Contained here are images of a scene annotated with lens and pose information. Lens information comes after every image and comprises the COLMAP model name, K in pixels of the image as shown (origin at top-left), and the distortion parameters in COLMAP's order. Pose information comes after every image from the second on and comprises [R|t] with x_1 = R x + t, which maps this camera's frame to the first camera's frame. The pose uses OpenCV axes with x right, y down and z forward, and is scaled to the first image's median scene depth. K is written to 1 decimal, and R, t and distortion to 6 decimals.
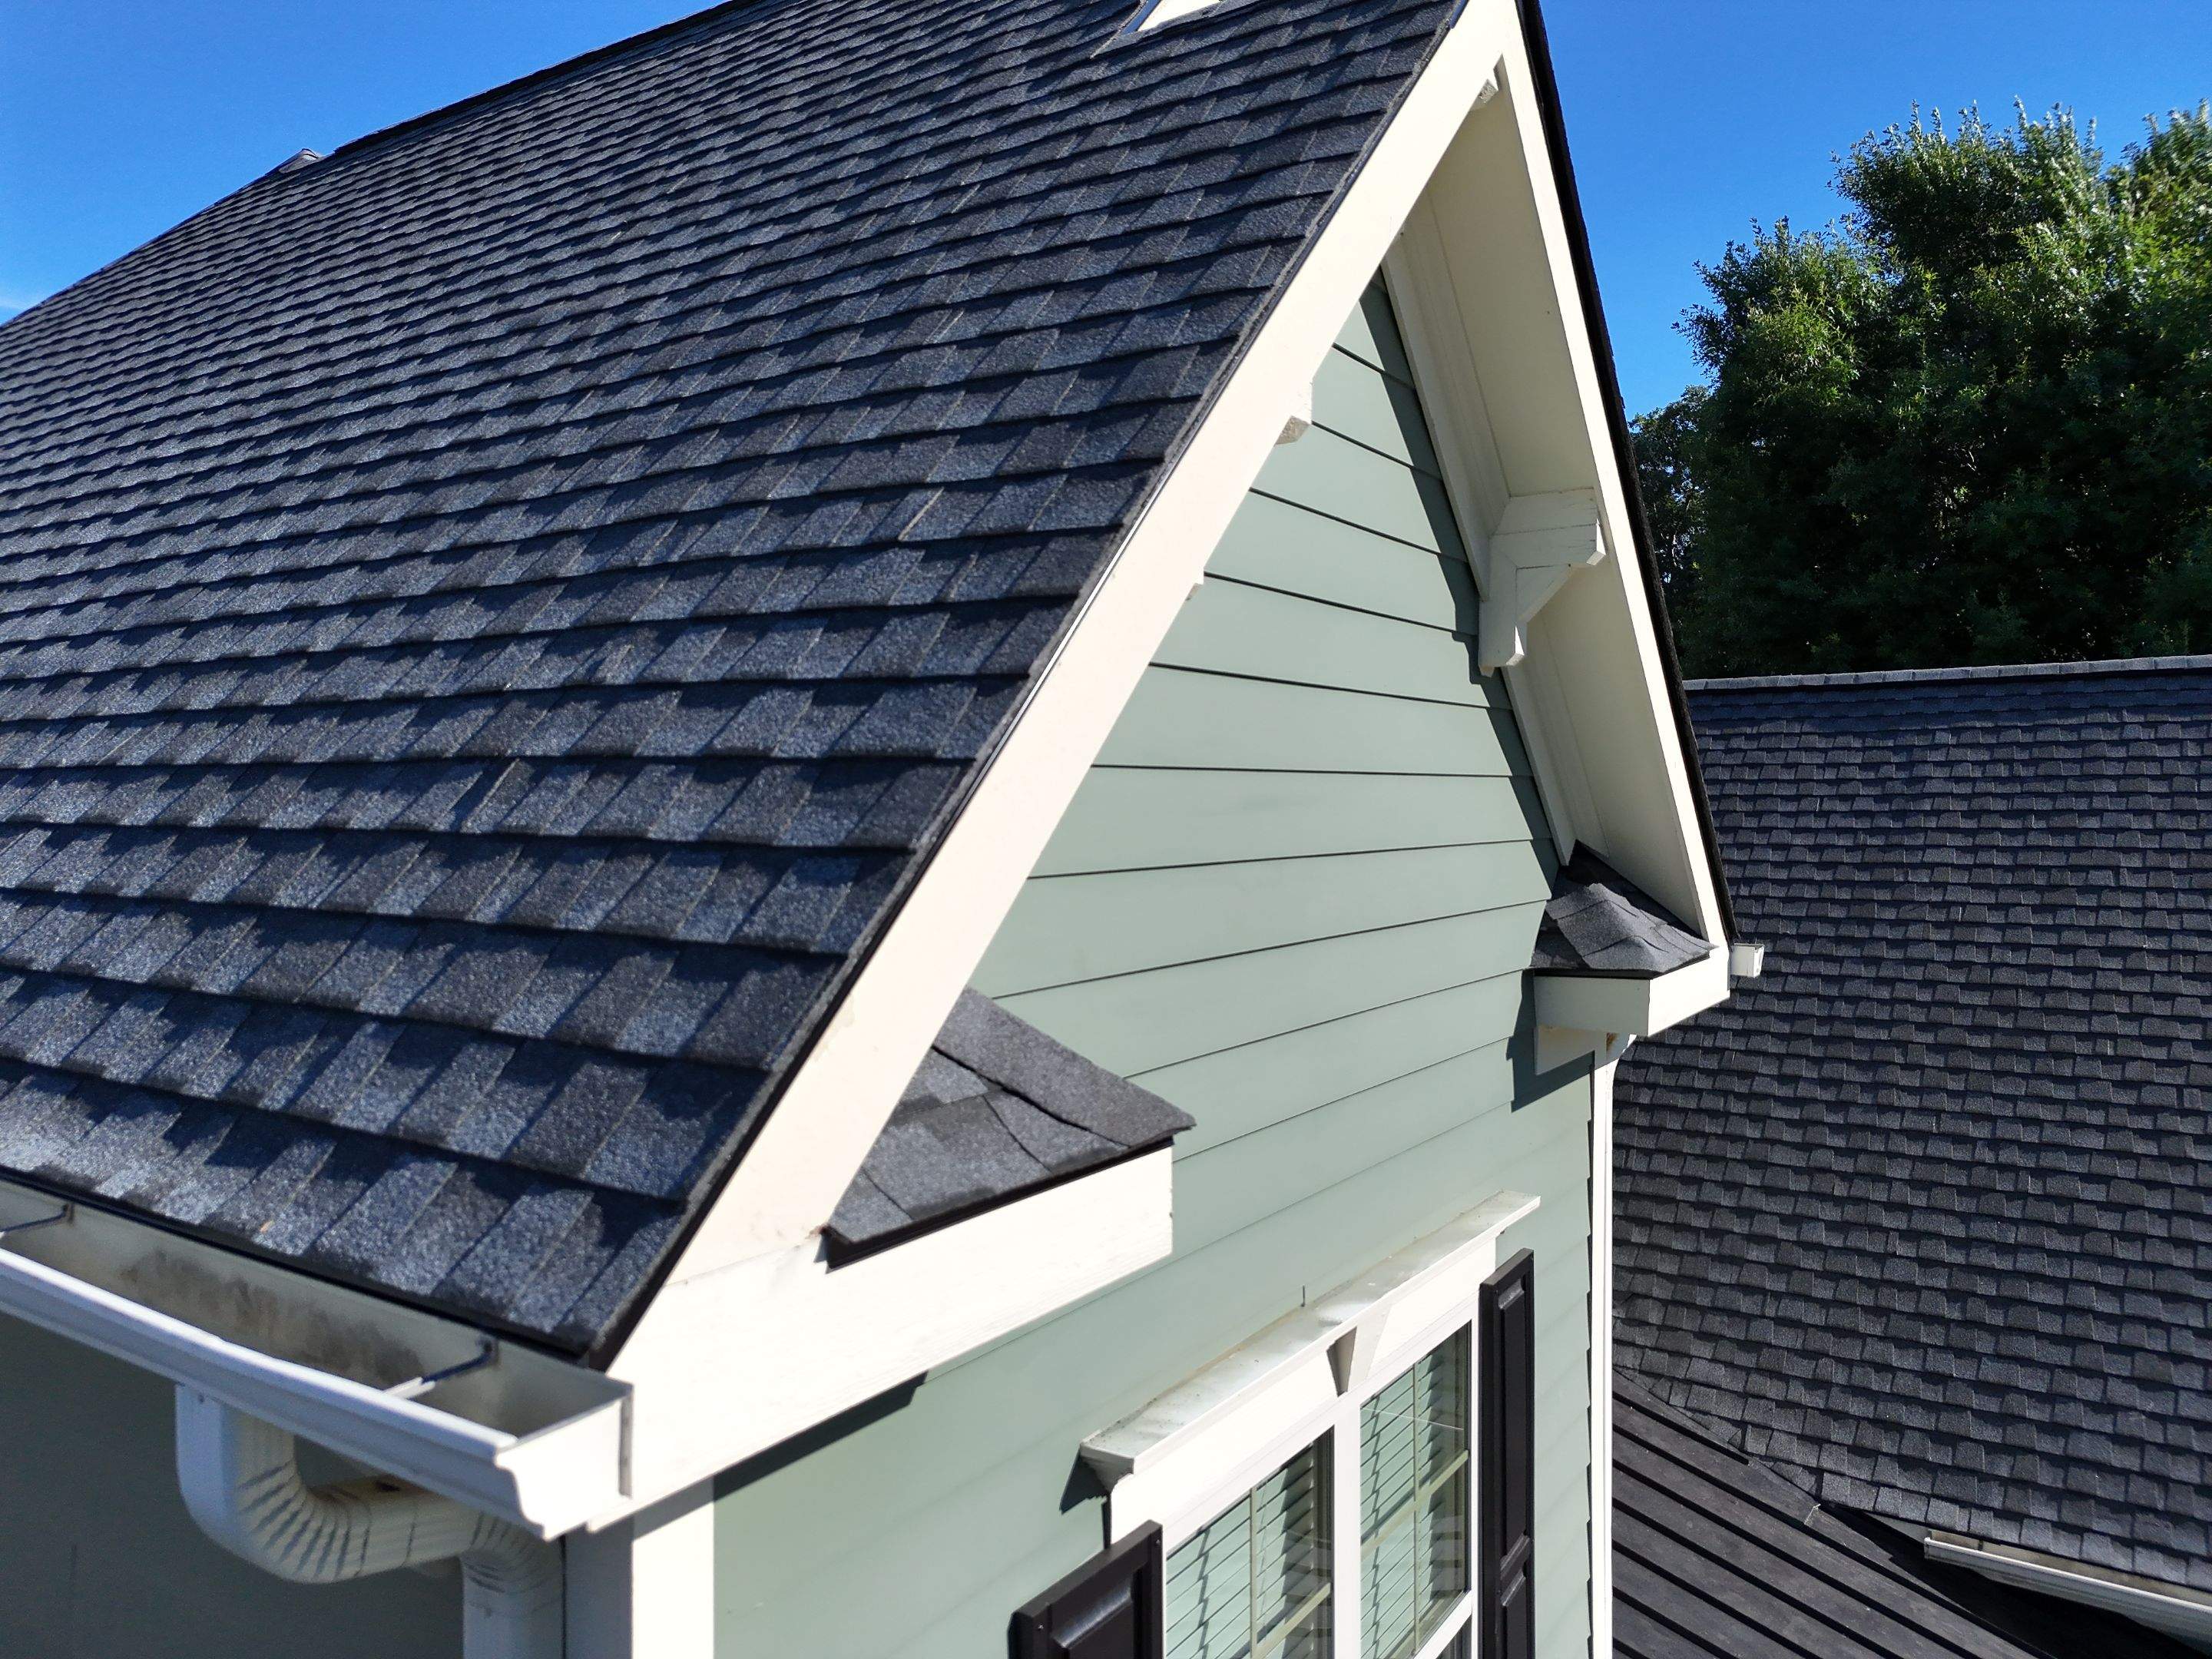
lens RADIAL K [[1552.4, 0, 1116.6], [0, 1552.4, 825.8], [0, 0, 1]] dist [0.062099, -0.066436]
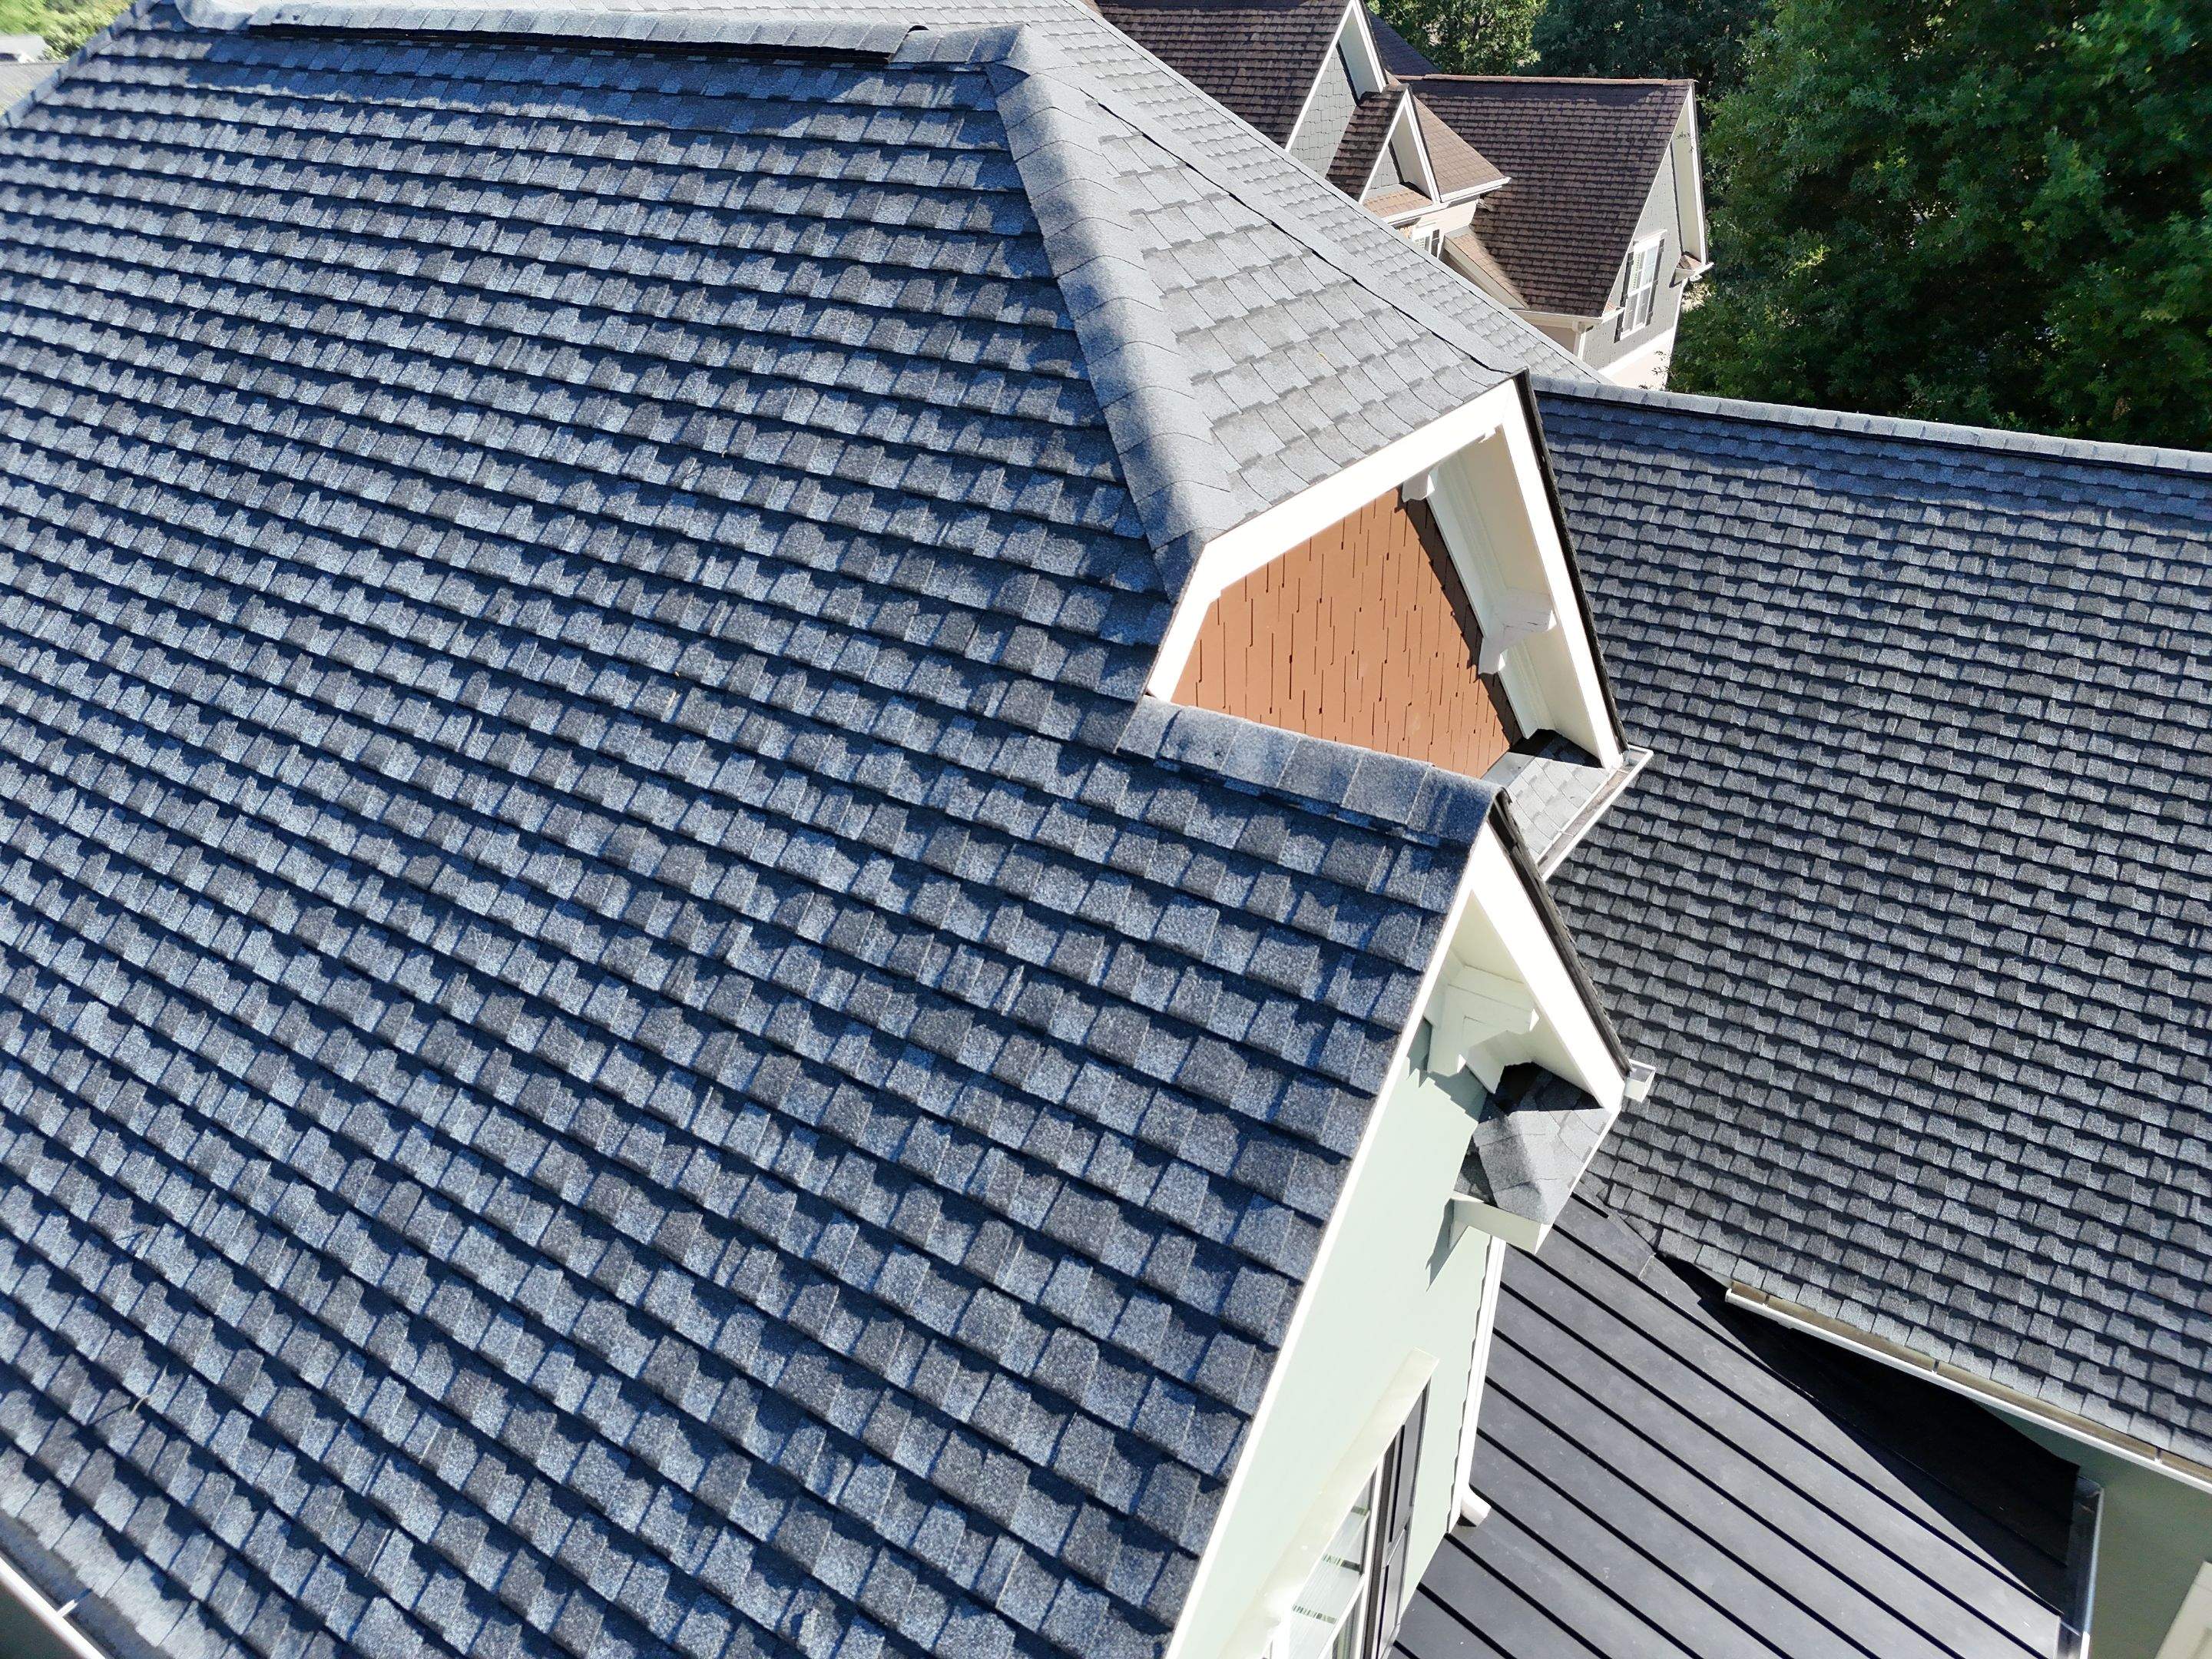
lens RADIAL K [[1552.4, 0, 1116.6], [0, 1552.4, 825.8], [0, 0, 1]] dist [0.062099, -0.066436]
pose [[0.999976, -0.001771, -0.006725, 0.002908], [0.004678, 0.886855, 0.462024, -0.452370], [0.005146, -0.462045, 0.886842, -0.003802]]
